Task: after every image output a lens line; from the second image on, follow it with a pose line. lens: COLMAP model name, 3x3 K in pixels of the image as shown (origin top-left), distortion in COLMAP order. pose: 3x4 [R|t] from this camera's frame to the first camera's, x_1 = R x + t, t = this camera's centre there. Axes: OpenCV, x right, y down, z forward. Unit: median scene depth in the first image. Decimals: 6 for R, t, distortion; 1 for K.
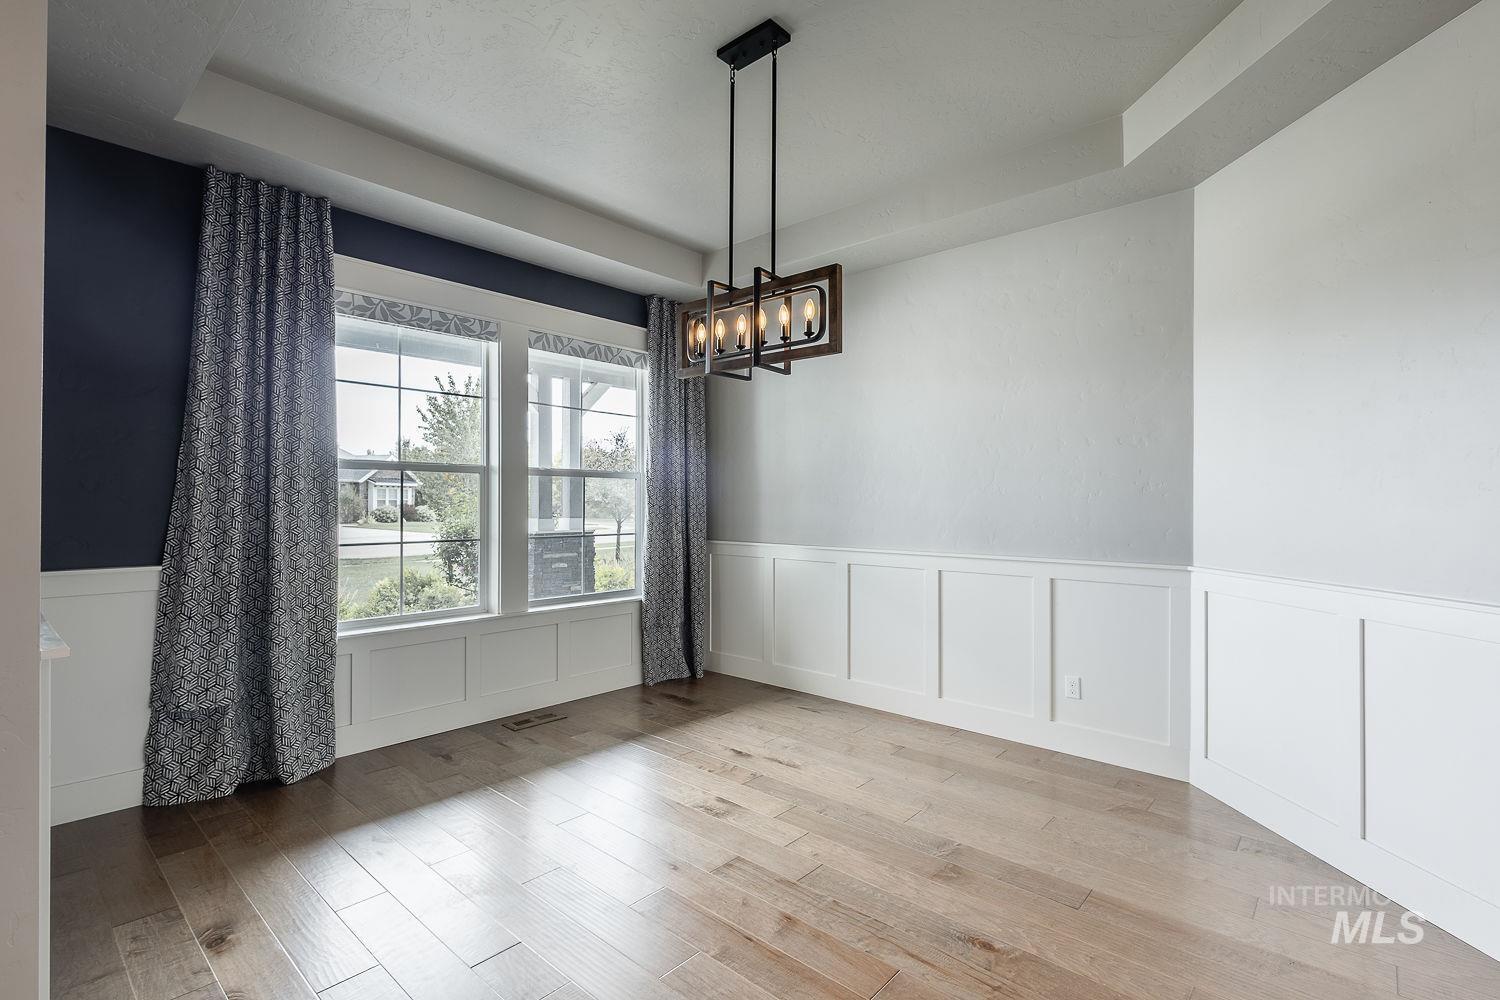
lens RADIAL K [[695.8, 0, 748.5], [0, 695.8, 501.4], [0, 0, 1]] dist [0.012846, -0.004304]
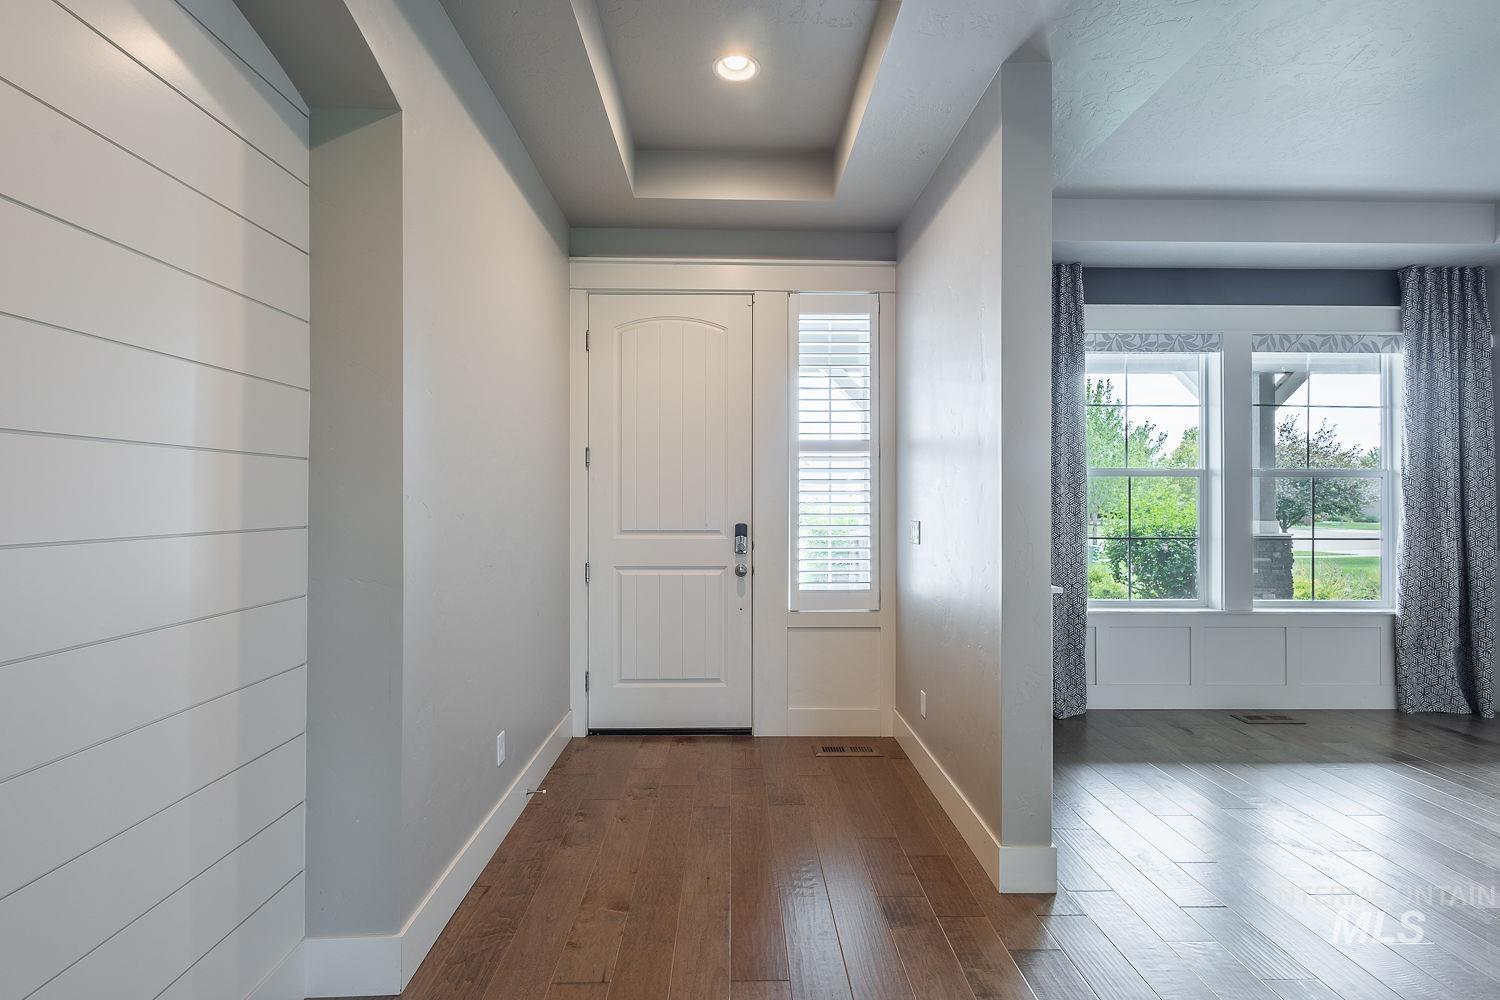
lens RADIAL K [[688.0, 0, 748.6], [0, 688.0, 499.5], [0, 0, 1]] dist [0.013411, -0.005796]
pose [[0.685740, -0.004142, -0.727835, -0.075699], [0.000524, 0.999986, -0.005198, 0.000111], [0.727846, 0.003183, 0.685733, -0.203027]]
